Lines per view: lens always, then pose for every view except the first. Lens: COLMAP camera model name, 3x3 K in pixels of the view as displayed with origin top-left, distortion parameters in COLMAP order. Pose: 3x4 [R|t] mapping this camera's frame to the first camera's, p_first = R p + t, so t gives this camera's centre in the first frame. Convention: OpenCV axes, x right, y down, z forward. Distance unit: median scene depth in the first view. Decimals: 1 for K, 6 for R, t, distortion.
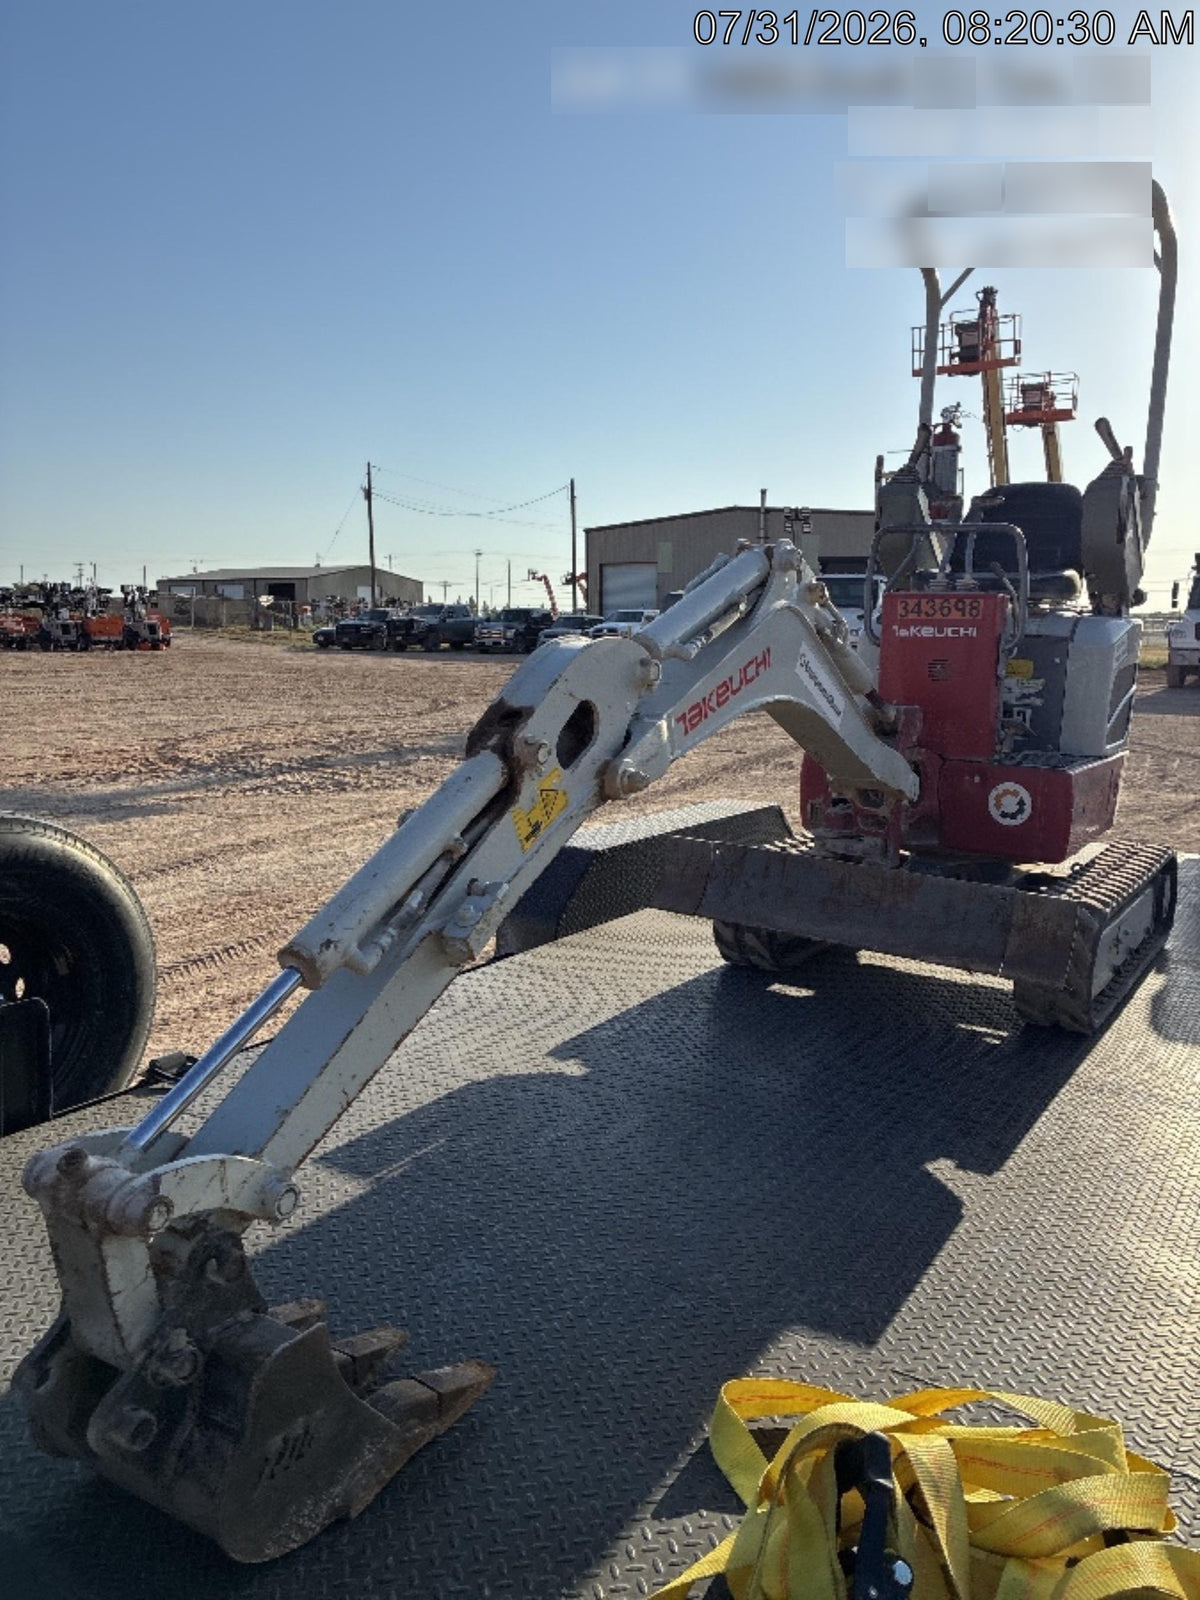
lens RADIAL K [[1243.5, 0, 600.0], [0, 1243.5, 800.0], [0, 0, 1]] dist [0.010467, 0.003401]
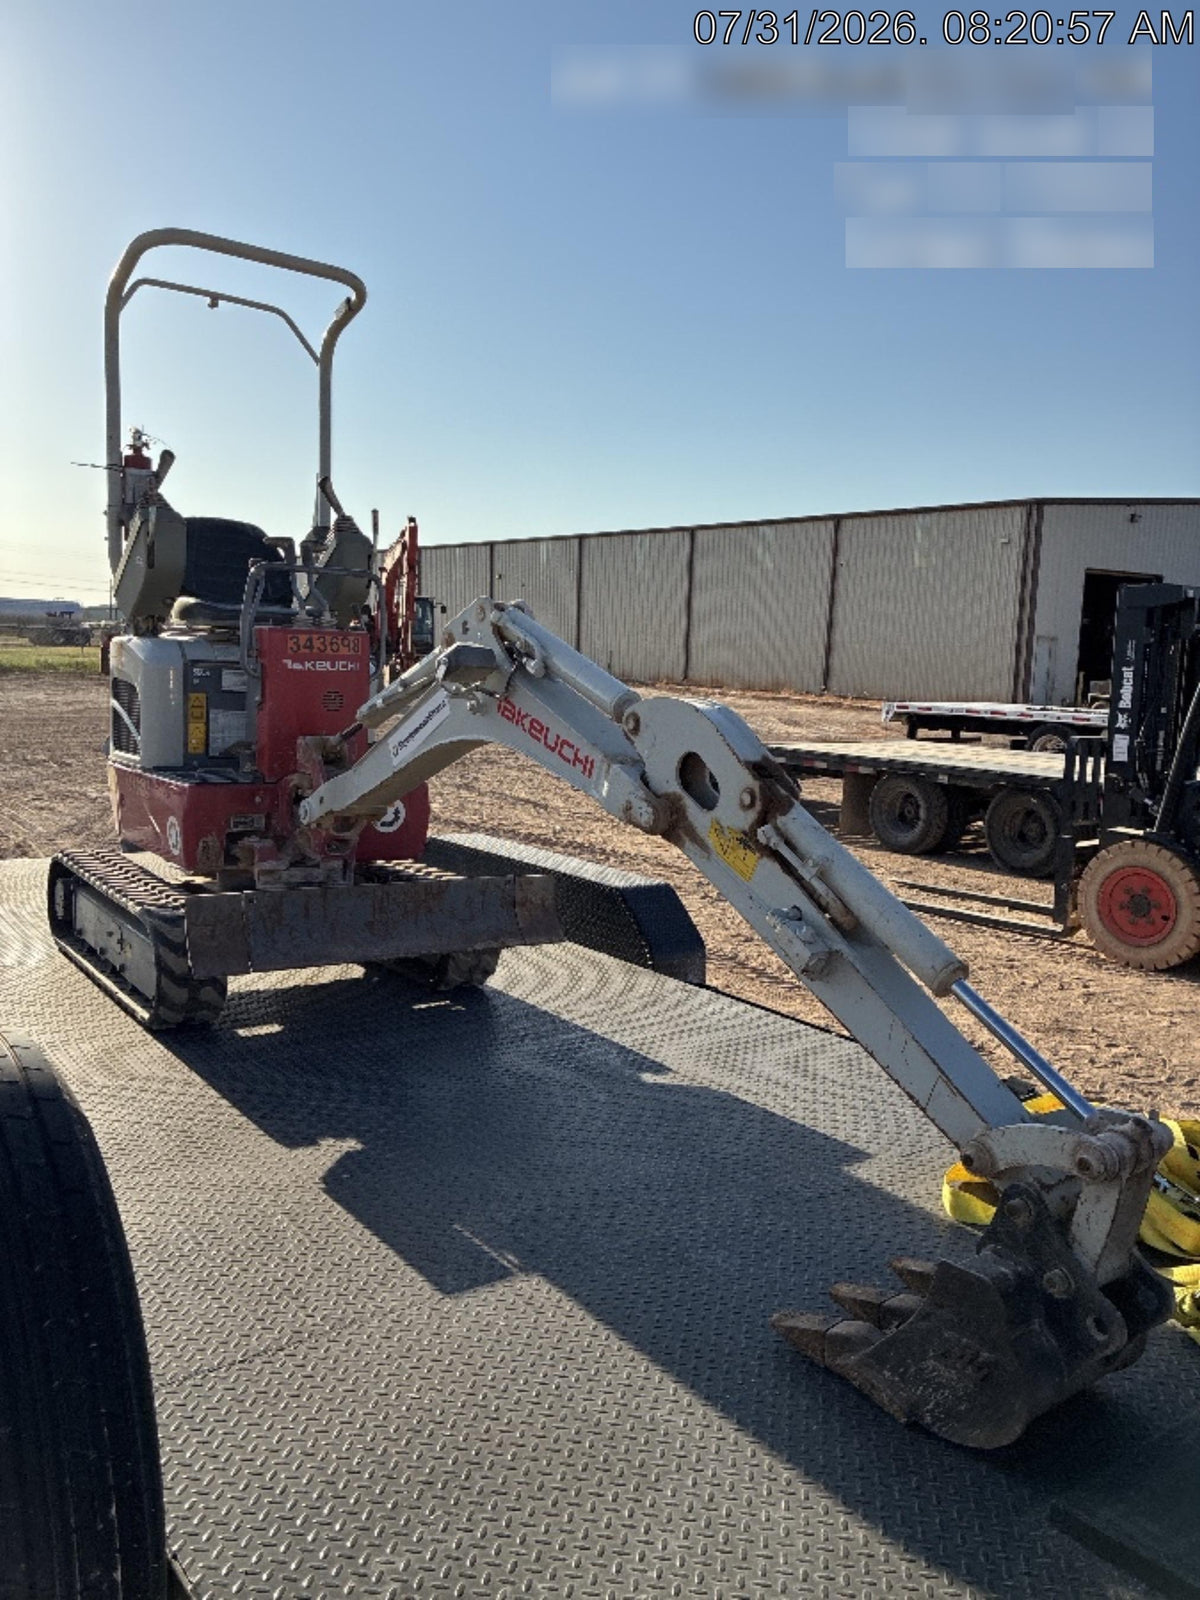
lens RADIAL K [[1243.5, 0, 600.0], [0, 1243.5, 800.0], [0, 0, 1]] dist [0.010467, 0.003401]
pose [[0.348214, -0.111237, 0.930792, -0.674266], [0.100676, 0.991629, 0.080844, -0.083005], [-0.931993, 0.065558, 0.356498, 0.399412]]
